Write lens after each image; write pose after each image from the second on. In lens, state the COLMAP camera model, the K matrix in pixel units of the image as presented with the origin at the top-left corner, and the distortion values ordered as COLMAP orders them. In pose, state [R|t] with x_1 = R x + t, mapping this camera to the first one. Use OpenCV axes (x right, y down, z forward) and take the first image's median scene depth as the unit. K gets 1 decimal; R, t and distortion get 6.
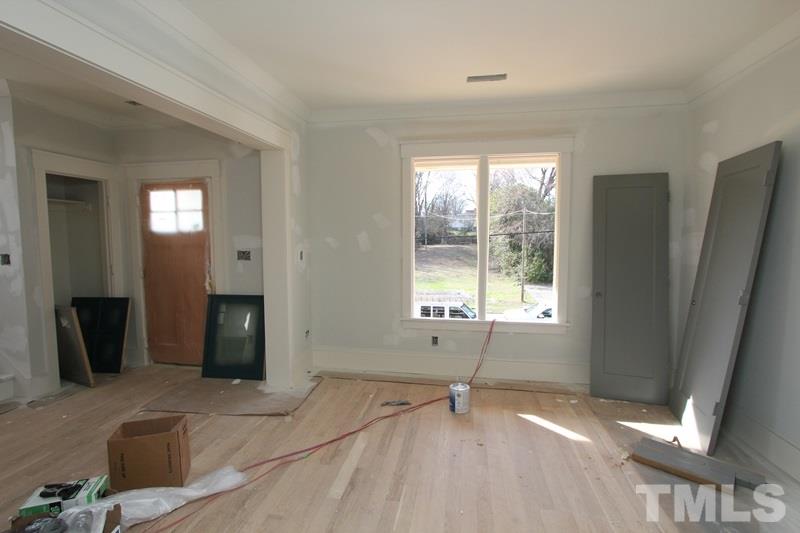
lens RADIAL K [[368.5, 0, 402.2], [0, 368.5, 259.1], [0, 0, 1]] dist [-0.003057, -0.000265]
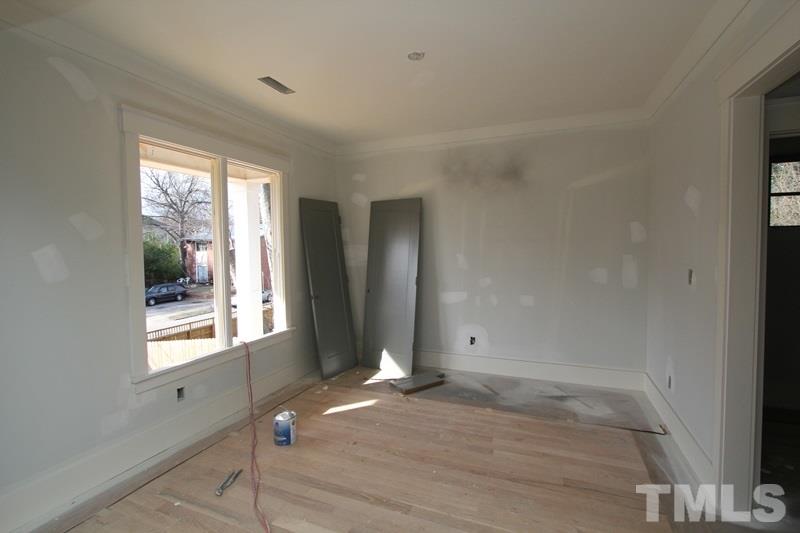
lens RADIAL K [[368.5, 0, 402.2], [0, 368.5, 259.1], [0, 0, 1]] dist [-0.003057, -0.000265]
pose [[0.223506, -0.038591, 0.973938, -0.628297], [0.075807, 0.996878, 0.022103, -0.033770], [-0.971750, 0.068891, 0.225734, 0.475799]]
